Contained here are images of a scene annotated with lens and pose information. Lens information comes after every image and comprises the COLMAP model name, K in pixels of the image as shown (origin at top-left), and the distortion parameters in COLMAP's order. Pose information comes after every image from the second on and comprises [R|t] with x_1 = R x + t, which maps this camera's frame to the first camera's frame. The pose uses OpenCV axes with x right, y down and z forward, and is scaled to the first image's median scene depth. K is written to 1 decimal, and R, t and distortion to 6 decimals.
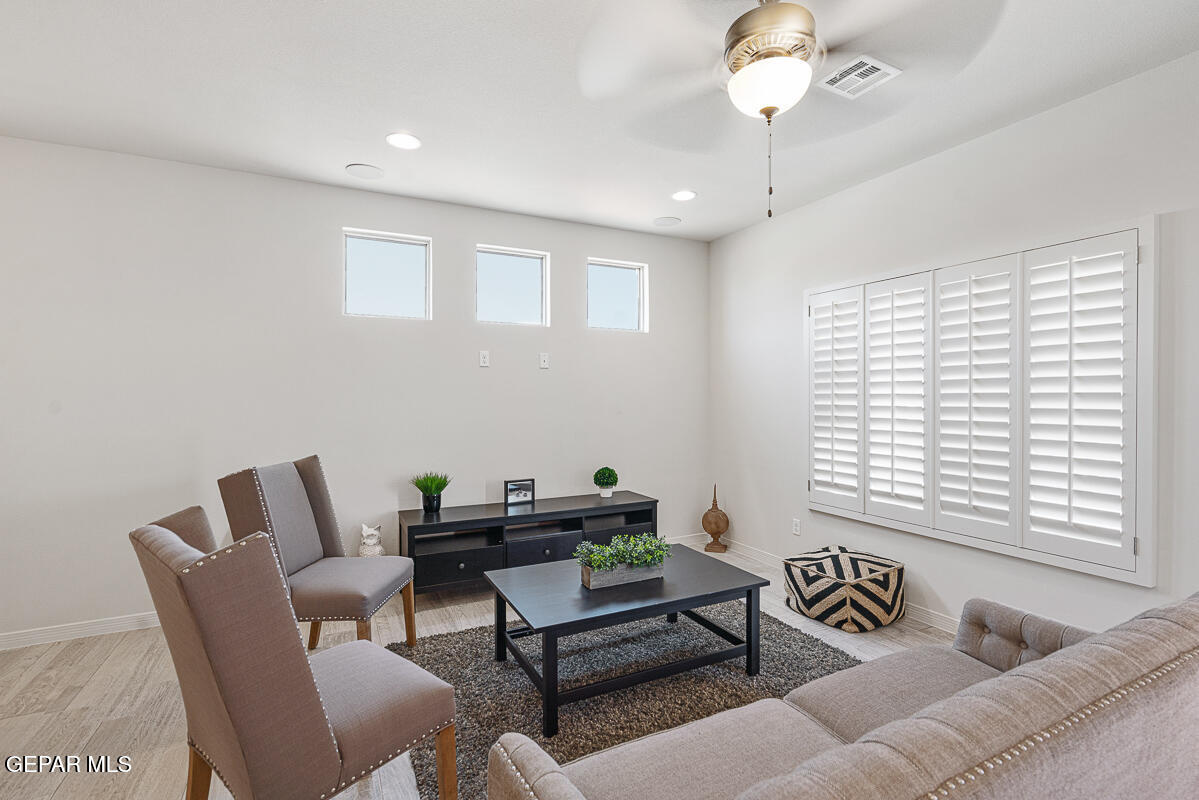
lens RADIAL K [[547.5, 0, 600.1], [0, 547.5, 397.1], [0, 0, 1]] dist [-0.003982, 0.001090]
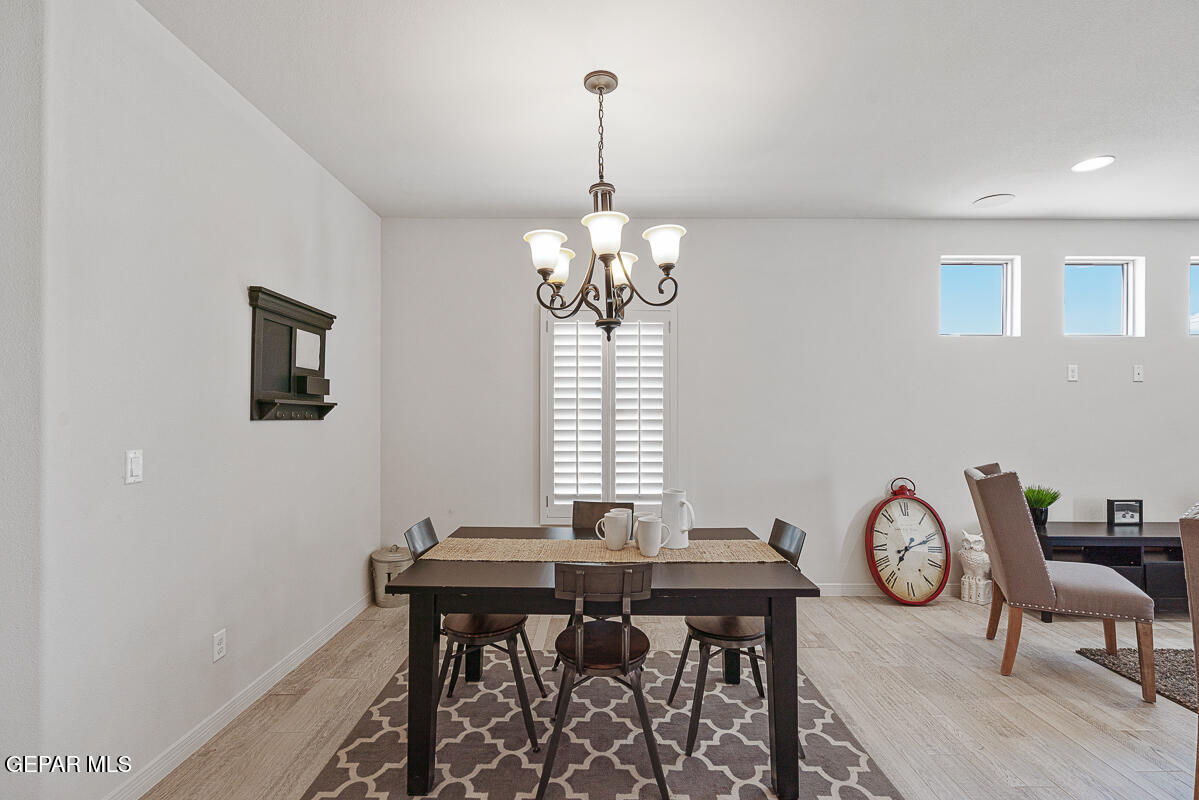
lens RADIAL K [[547.5, 0, 601.4], [0, 547.5, 410.3], [0, 0, 1]] dist [-0.003982, 0.001090]
pose [[0.900381, 0.007737, -0.435034, -0.562669], [-0.006278, 0.999969, 0.004792, -0.003147], [0.435057, -0.001583, 0.900401, -0.252196]]
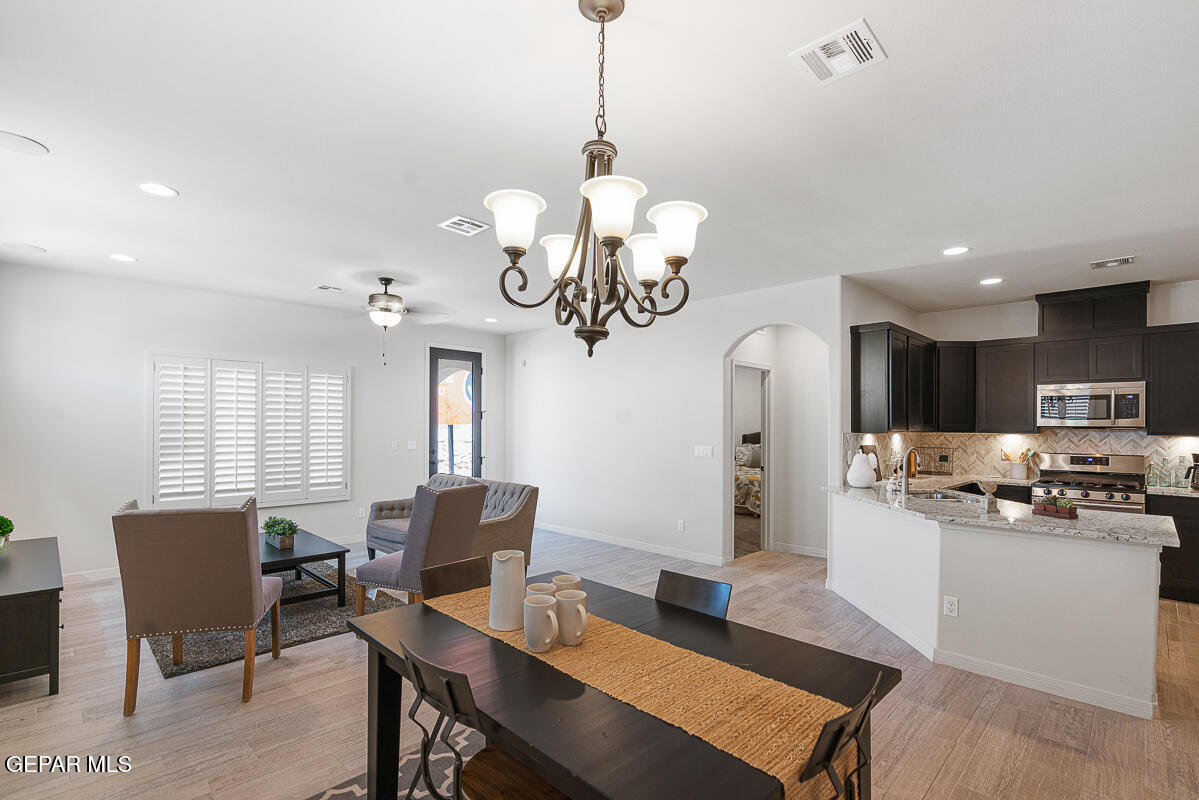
lens RADIAL K [[547.5, 0, 599.9], [0, 547.5, 410.5], [0, 0, 1]] dist [-0.003982, 0.001090]
pose [[-0.327297, 0.018635, 0.944738, -1.203757], [-0.007576, 0.999722, -0.022344, -0.030453], [-0.944891, -0.014471, -0.327065, 0.414416]]
